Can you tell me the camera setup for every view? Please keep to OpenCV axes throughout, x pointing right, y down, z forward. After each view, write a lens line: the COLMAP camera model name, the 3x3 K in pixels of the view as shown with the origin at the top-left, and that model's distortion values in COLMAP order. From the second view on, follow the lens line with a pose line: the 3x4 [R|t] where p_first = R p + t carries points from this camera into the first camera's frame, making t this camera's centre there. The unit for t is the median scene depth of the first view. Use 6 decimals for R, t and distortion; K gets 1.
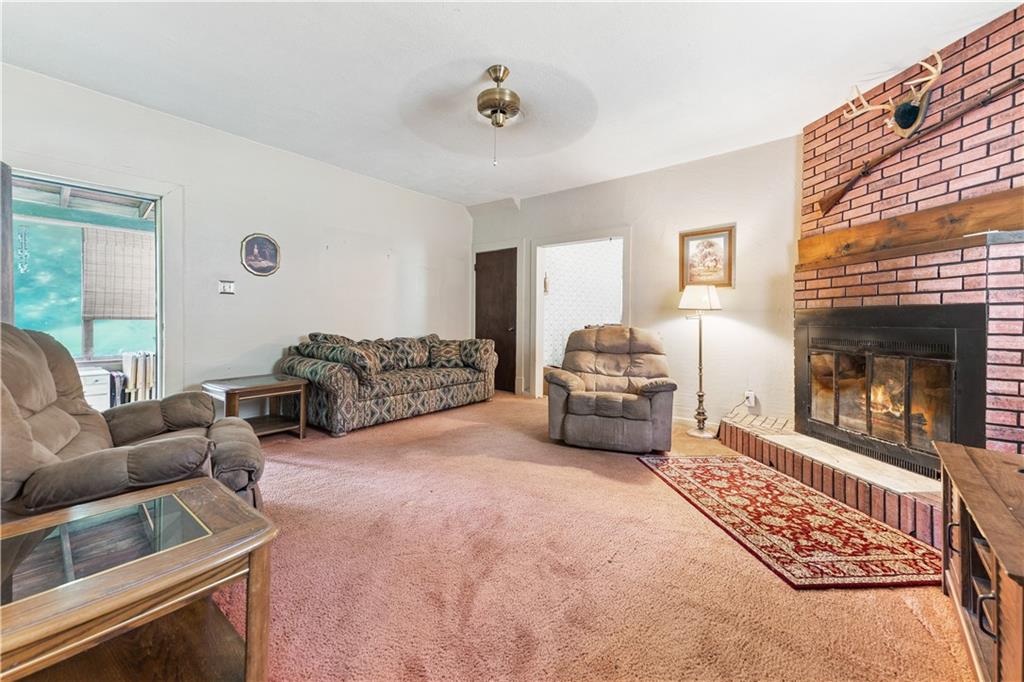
lens RADIAL K [[396.1, 0, 509.7], [0, 396.1, 321.4], [0, 0, 1]] dist [0.000976, 0.000049]
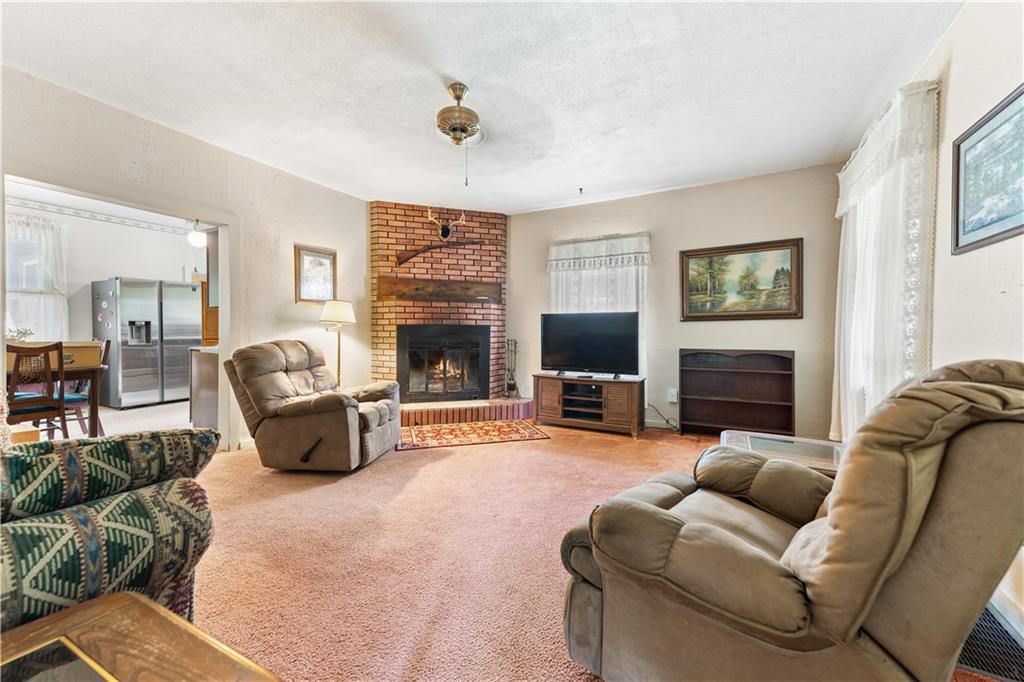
lens RADIAL K [[398.6, 0, 518.9], [0, 398.6, 339.9], [0, 0, 1]] dist [-0.000480, -0.000045]
pose [[-0.232717, -0.027645, 0.972152, -0.964155], [0.001331, 0.999586, 0.028744, -0.016708], [-0.972544, 0.007984, -0.232583, 0.974973]]
